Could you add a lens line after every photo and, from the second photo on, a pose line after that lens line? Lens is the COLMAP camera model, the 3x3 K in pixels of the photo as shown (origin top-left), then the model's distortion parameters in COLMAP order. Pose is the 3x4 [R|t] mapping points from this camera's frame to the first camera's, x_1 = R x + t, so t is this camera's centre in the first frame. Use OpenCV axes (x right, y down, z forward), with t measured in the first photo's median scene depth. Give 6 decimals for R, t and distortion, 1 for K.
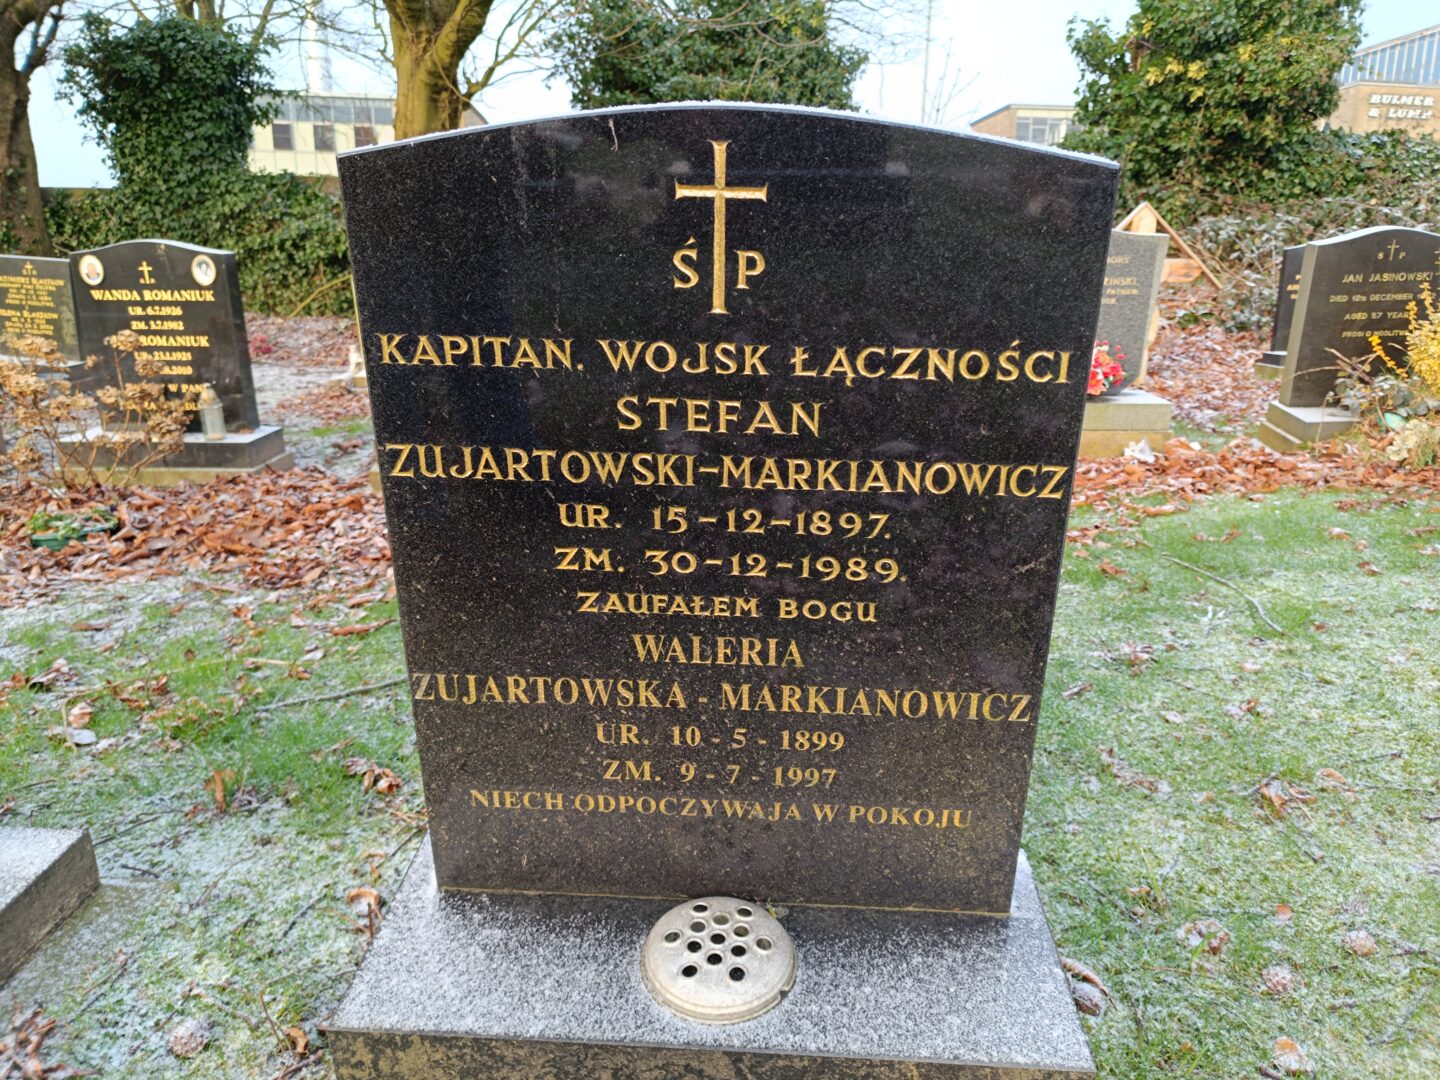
lens RADIAL K [[971.9, 0, 720.0], [0, 971.9, 540.0], [0, 0, 1]] dist [0.009878, -0.009620]
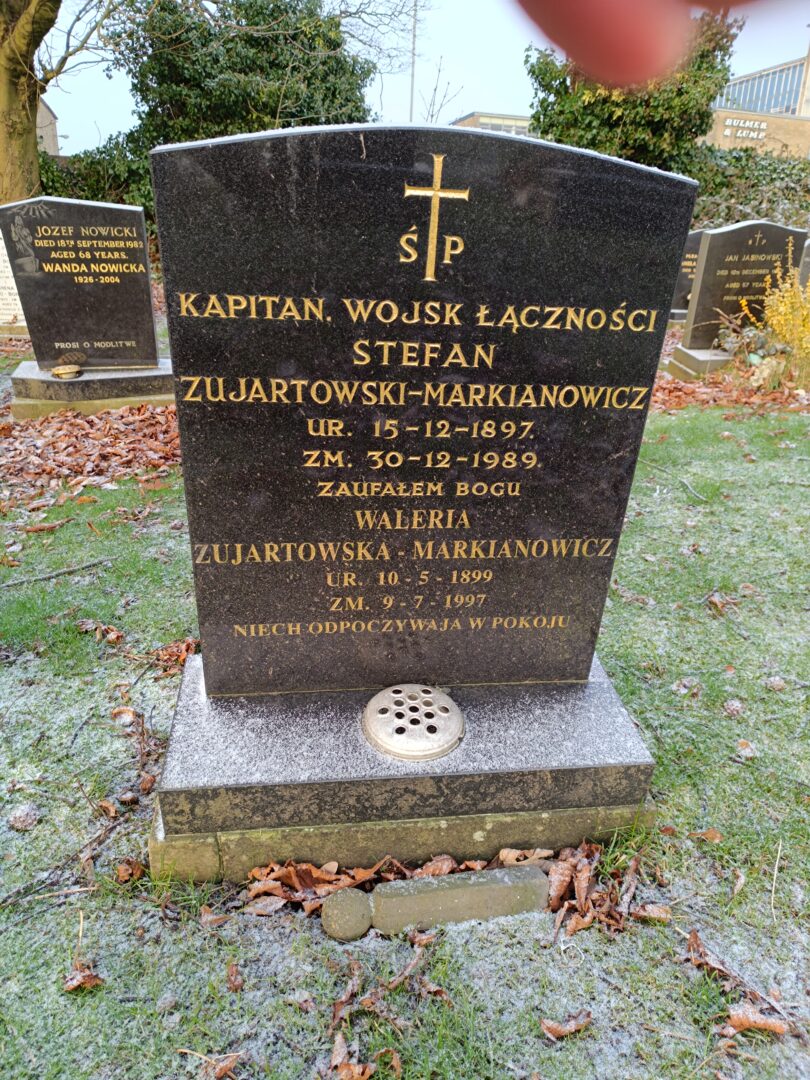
lens RADIAL K [[722.0, 0, 405.0], [0, 722.0, 540.0], [0, 0, 1]] dist [0.008028, -0.004175]
pose [[0.983616, -0.047768, 0.173833, -0.196003], [0.026494, 0.992089, 0.122705, 0.010886], [-0.178320, -0.116089, 0.977101, -0.061864]]
